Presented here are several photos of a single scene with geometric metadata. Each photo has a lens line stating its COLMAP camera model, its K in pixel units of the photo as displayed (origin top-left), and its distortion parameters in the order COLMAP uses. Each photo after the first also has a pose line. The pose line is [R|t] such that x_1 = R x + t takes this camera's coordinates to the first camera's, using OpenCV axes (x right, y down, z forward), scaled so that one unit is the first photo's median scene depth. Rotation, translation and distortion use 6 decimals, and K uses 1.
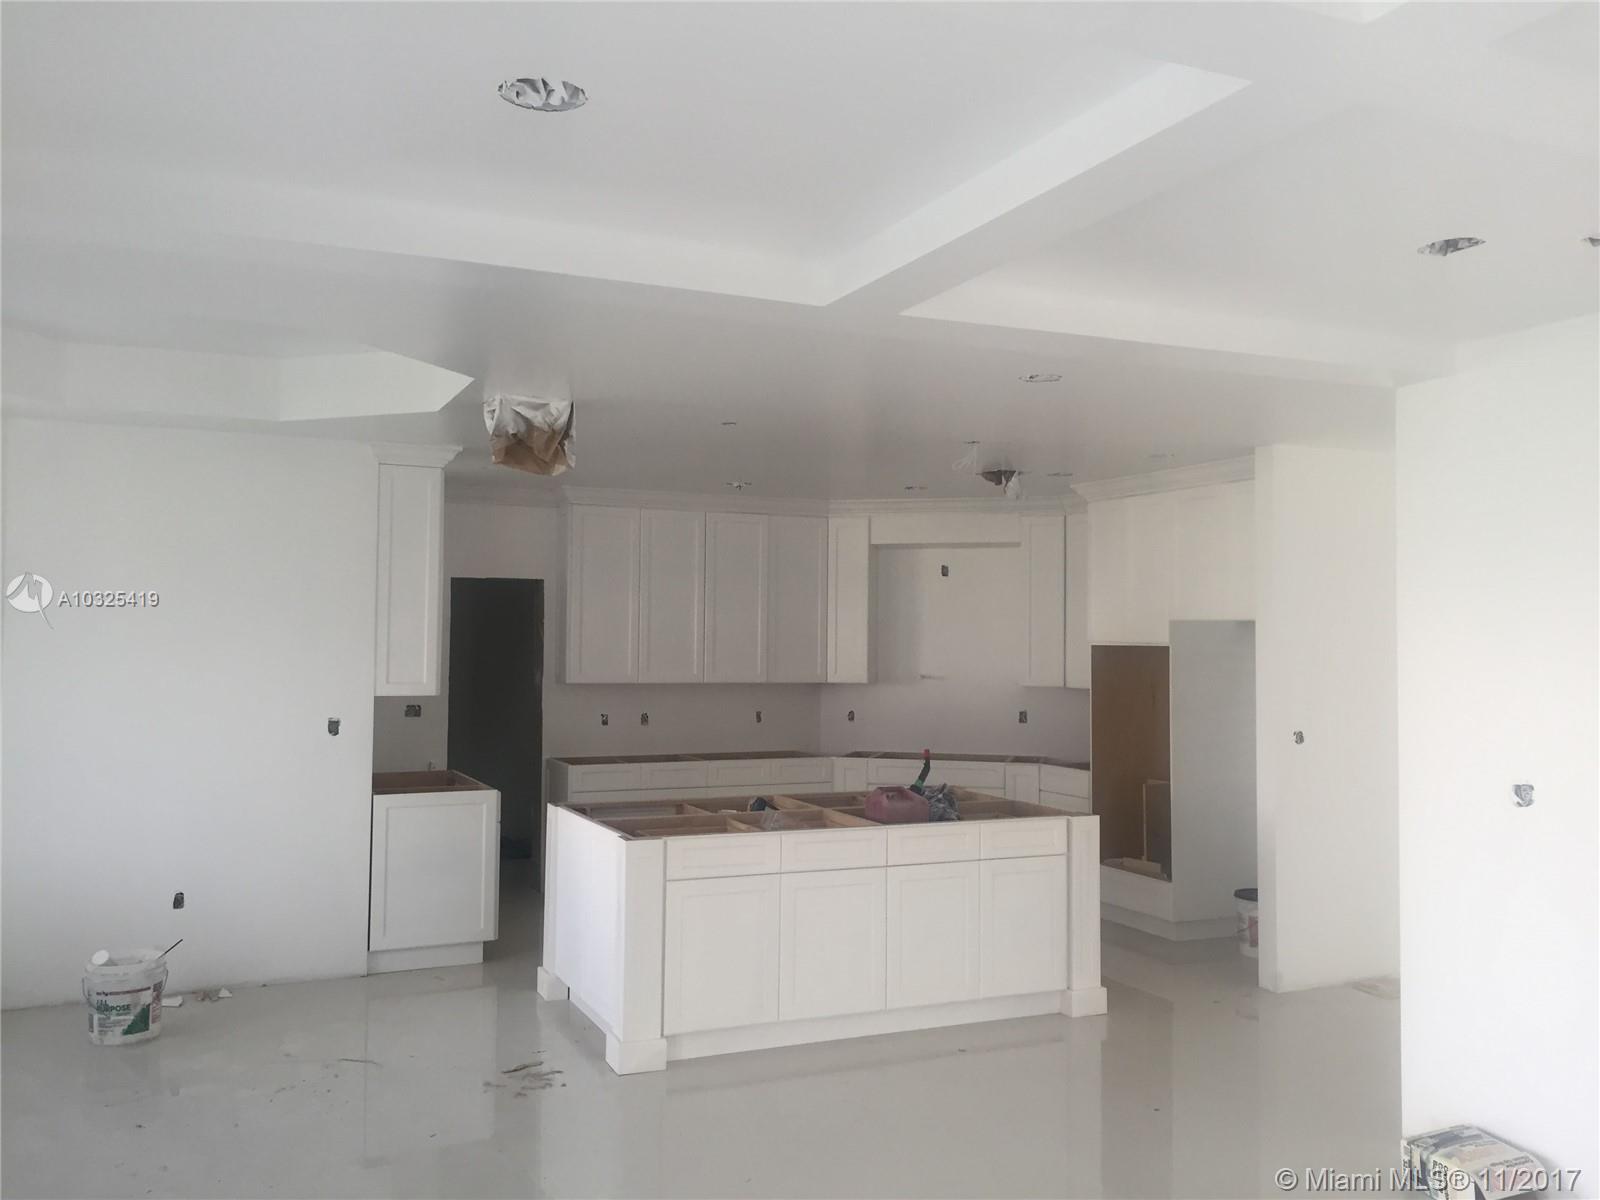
lens RADIAL K [[1353.0, 0, 793.2], [0, 1353.0, 594.5], [0, 0, 1]] dist [0.072233, -0.101671]
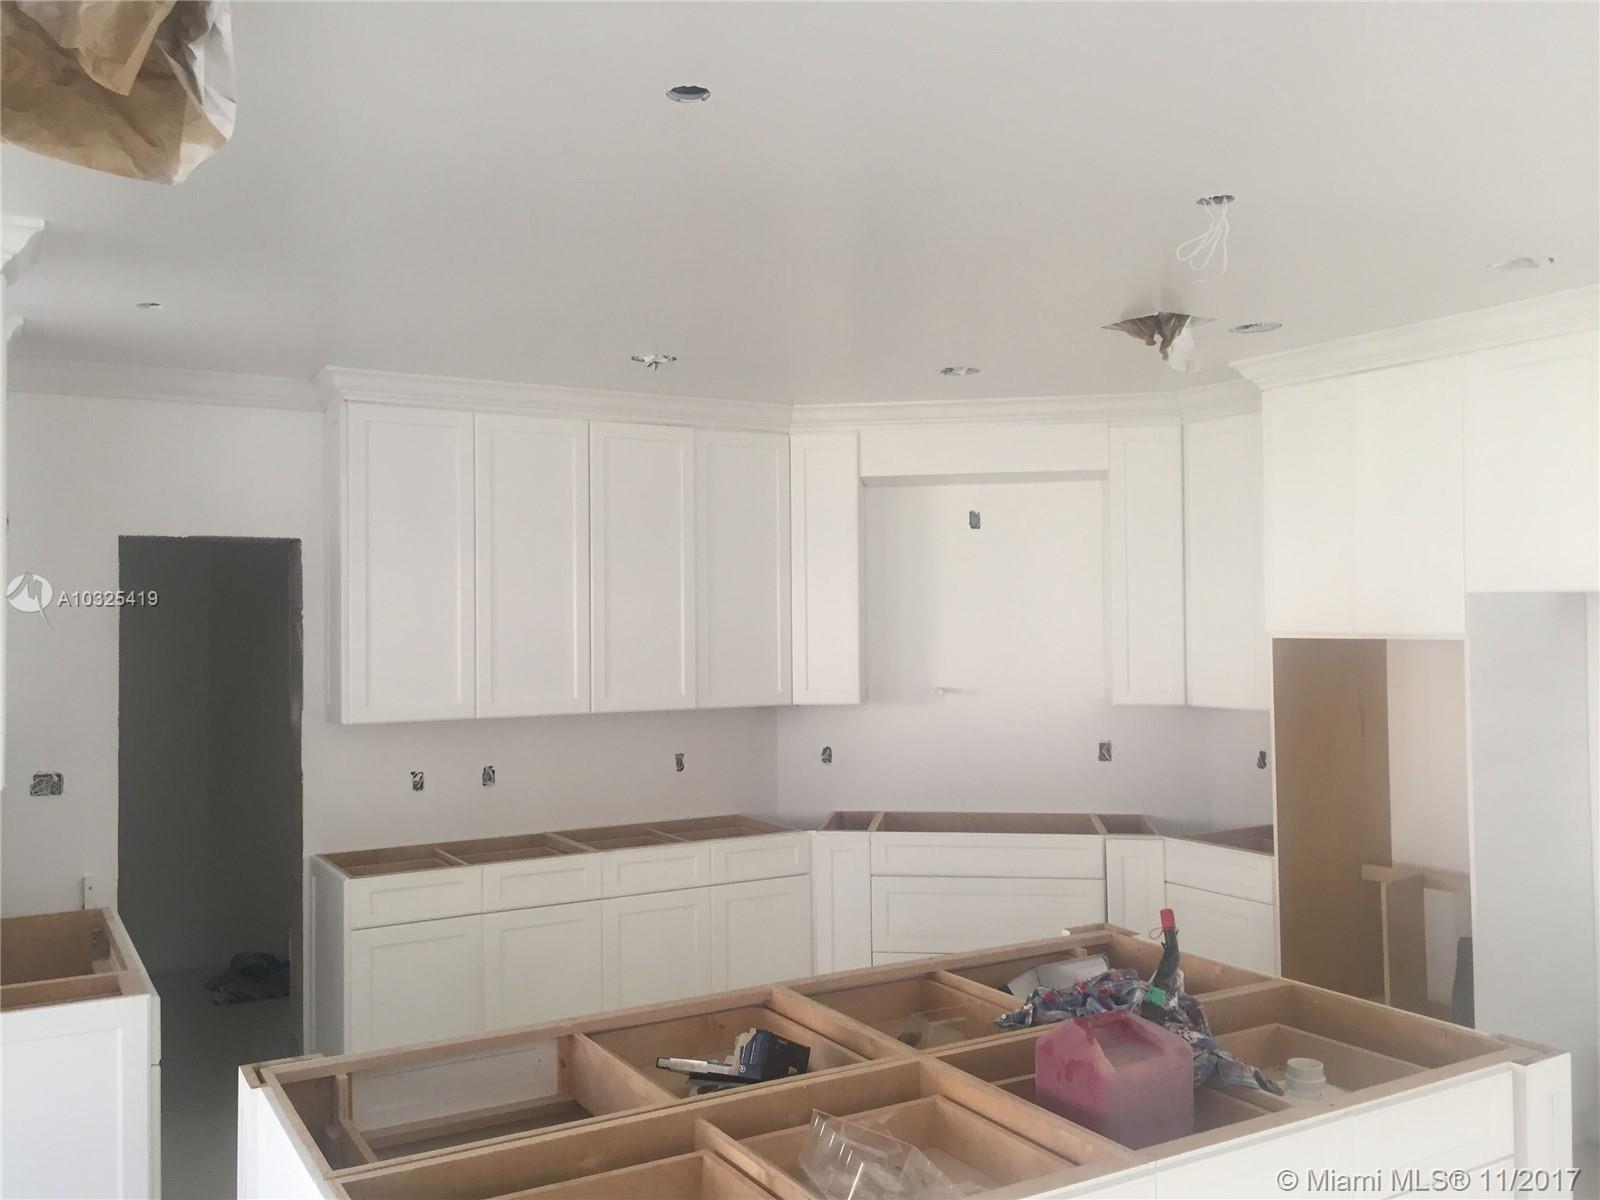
lens RADIAL K [[1353.0, 0, 793.2], [0, 1353.0, 594.5], [0, 0, 1]] dist [0.072233, -0.101671]
pose [[0.994050, -0.016366, 0.107688, -0.041381], [0.014692, 0.999759, 0.016320, 0.005838], [-0.107929, -0.014640, 0.994051, 0.410778]]
